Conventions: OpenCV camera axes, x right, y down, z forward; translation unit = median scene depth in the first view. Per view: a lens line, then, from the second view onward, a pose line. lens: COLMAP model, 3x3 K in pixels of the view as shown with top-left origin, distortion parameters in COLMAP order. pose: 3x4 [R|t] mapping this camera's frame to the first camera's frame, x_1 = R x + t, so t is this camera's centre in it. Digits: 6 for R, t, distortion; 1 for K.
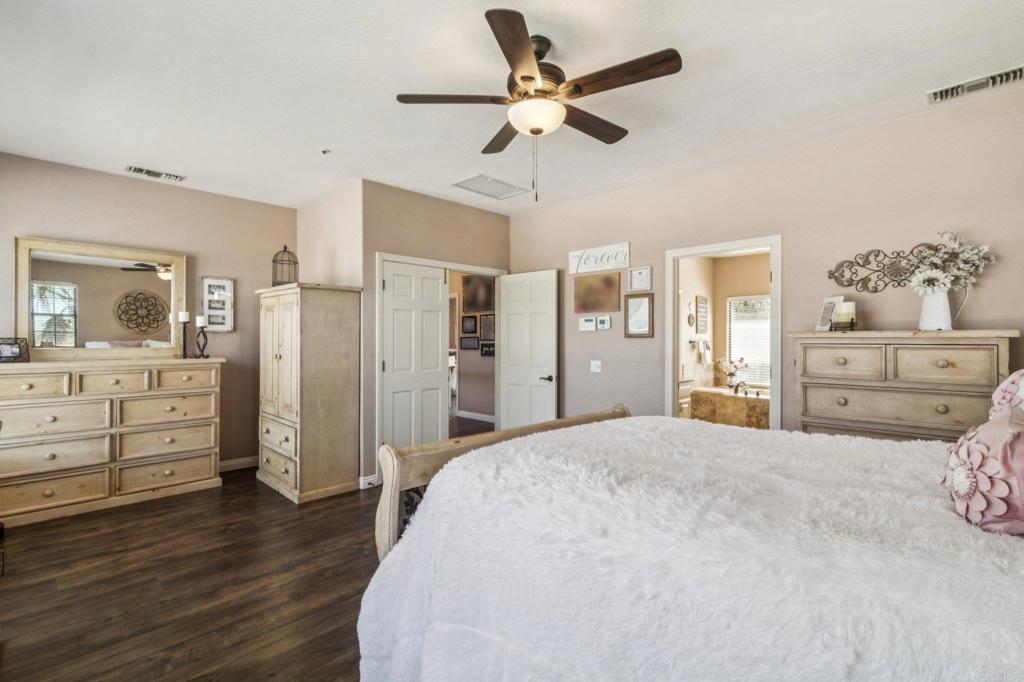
lens RADIAL K [[472.8, 0, 512.3], [0, 472.8, 339.7], [0, 0, 1]] dist [-0.001471, -0.000204]
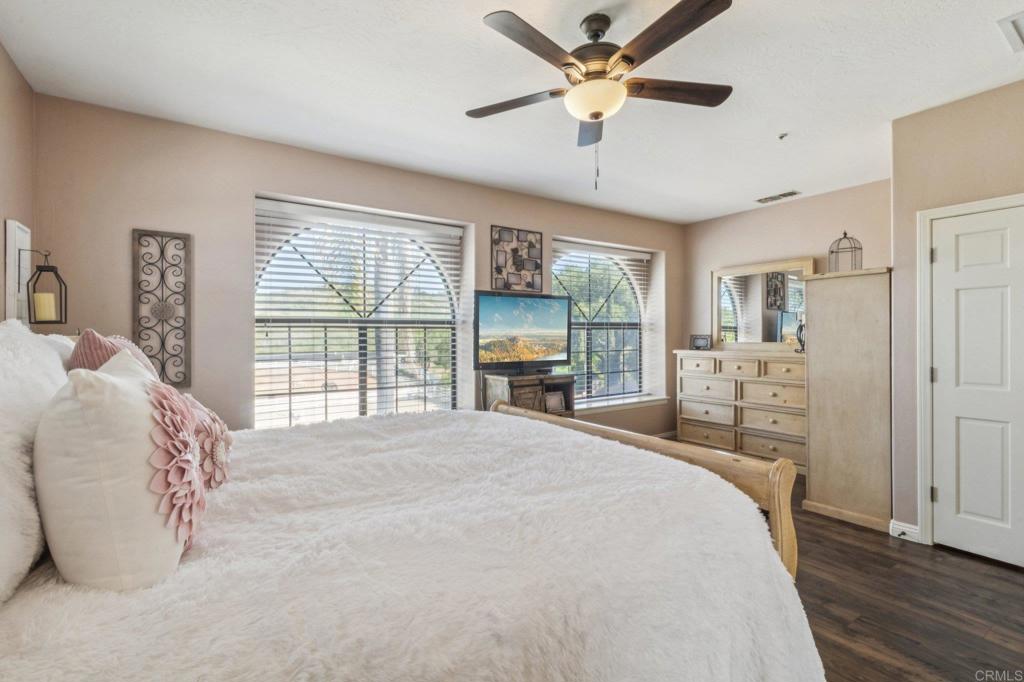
lens RADIAL K [[472.8, 0, 513.2], [0, 472.8, 336.9], [0, 0, 1]] dist [-0.001471, -0.000204]
pose [[-0.194151, 0.002220, -0.980969, 0.633828], [0.000964, 0.999997, 0.002072, -0.000804], [0.980971, -0.000544, -0.194153, 0.662342]]
